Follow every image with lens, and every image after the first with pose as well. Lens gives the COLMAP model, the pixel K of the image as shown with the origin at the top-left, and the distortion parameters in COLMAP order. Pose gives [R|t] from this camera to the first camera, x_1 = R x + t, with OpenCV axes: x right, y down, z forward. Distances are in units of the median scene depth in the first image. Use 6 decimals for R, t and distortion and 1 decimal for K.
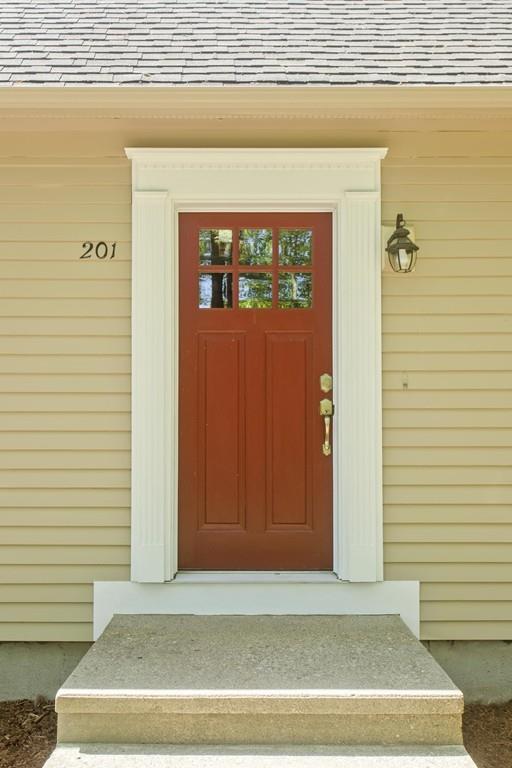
lens RADIAL K [[623.4, 0, 256.2], [0, 623.4, 387.1], [0, 0, 1]] dist [-0.004050, 0.013642]
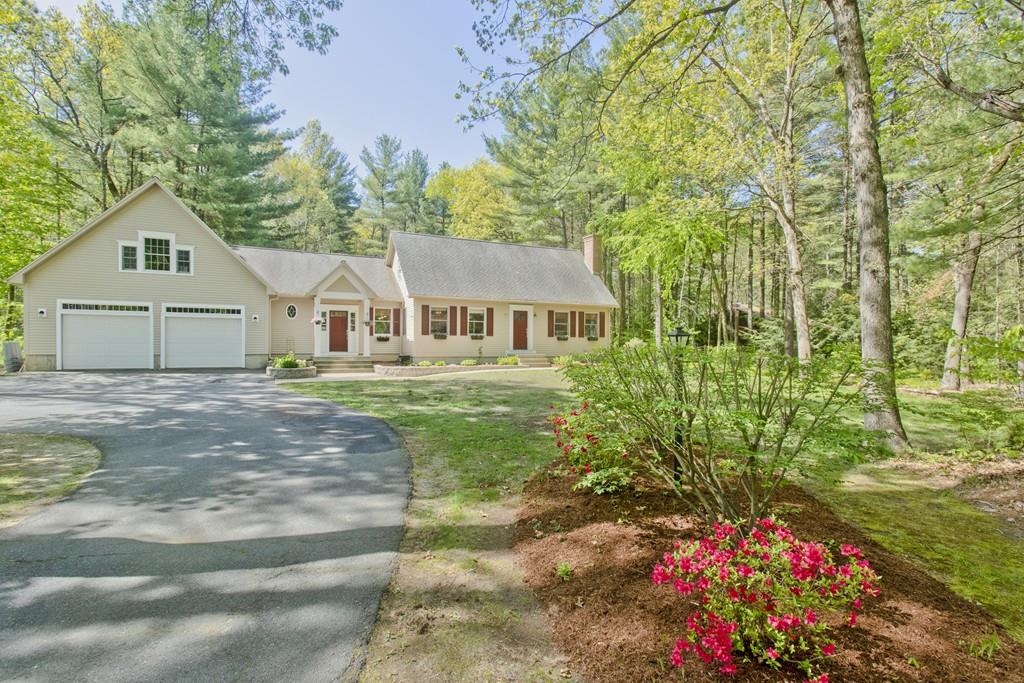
lens RADIAL K [[485.0, 0, 518.6], [0, 485.0, 347.5], [0, 0, 1]] dist [-0.000620, 0.000726]
pose [[0.887635, 0.000316, 0.460548, -3.430251], [-0.003040, 0.999982, 0.005173, 0.232462], [-0.460538, -0.005992, 0.887620, -5.532375]]
